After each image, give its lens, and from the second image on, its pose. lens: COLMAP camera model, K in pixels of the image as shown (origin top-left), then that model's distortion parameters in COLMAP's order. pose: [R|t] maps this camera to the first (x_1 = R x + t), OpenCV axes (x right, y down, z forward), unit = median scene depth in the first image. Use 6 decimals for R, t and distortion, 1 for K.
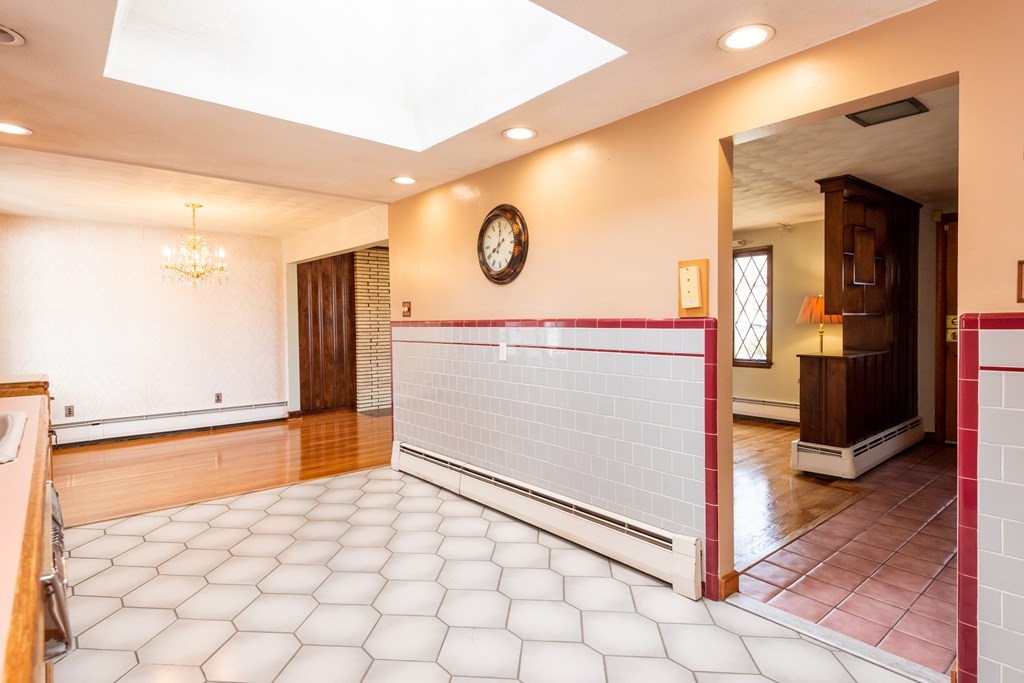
lens RADIAL K [[553.1, 0, 510.4], [0, 553.1, 332.2], [0, 0, 1]] dist [0.006345, -0.002424]
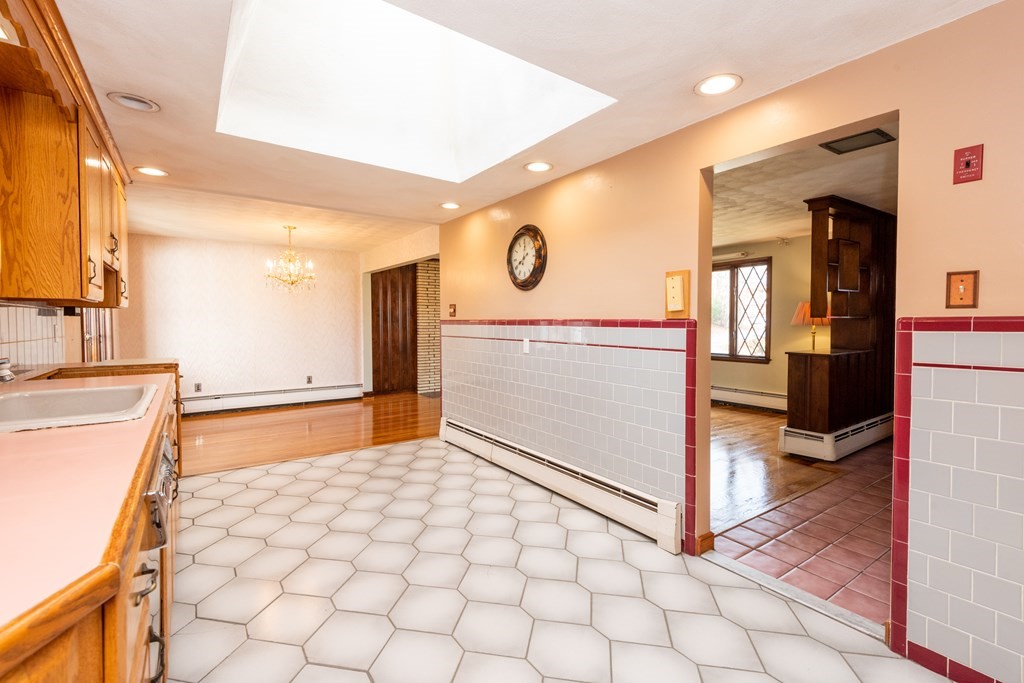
lens RADIAL K [[466.8, 0, 509.4], [0, 466.8, 333.2], [0, 0, 1]] dist [0.015169, -0.013402]
pose [[0.995485, 0.011114, -0.094269, 0.044892], [-0.010470, 0.999918, 0.007328, 0.000505], [0.094343, -0.006308, 0.995520, -0.028149]]
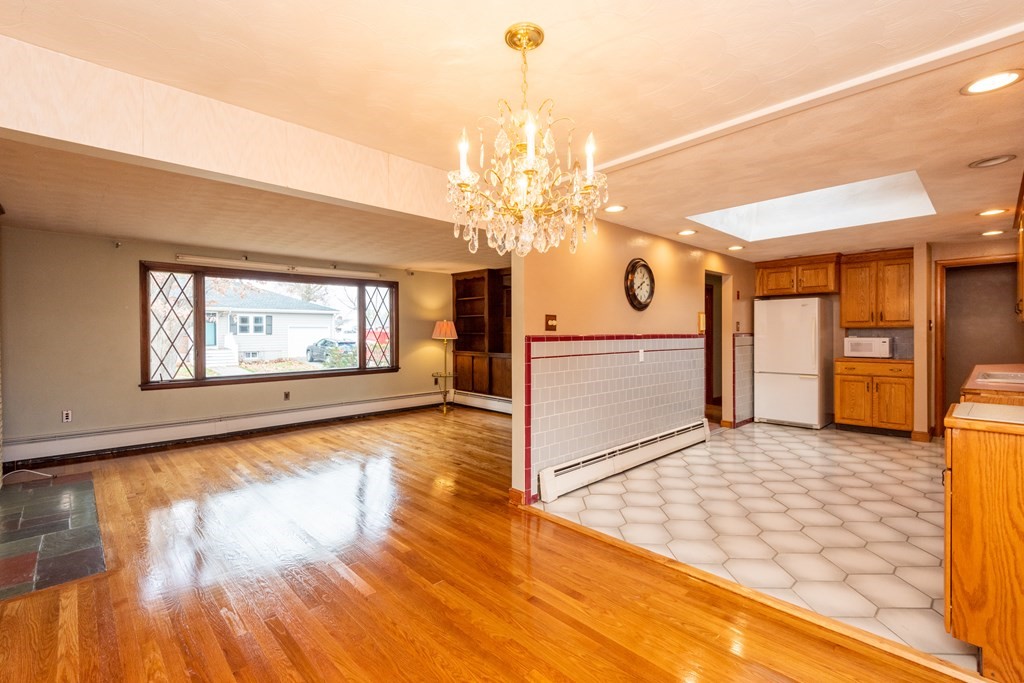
lens RADIAL K [[466.8, 0, 509.4], [0, 466.8, 333.2], [0, 0, 1]] dist [0.015169, -0.013402]
pose [[-0.062869, 0.008602, 0.997985, -1.215872], [0.026049, 0.999636, -0.006975, -0.024999], [-0.997682, 0.025558, -0.063070, 1.390865]]
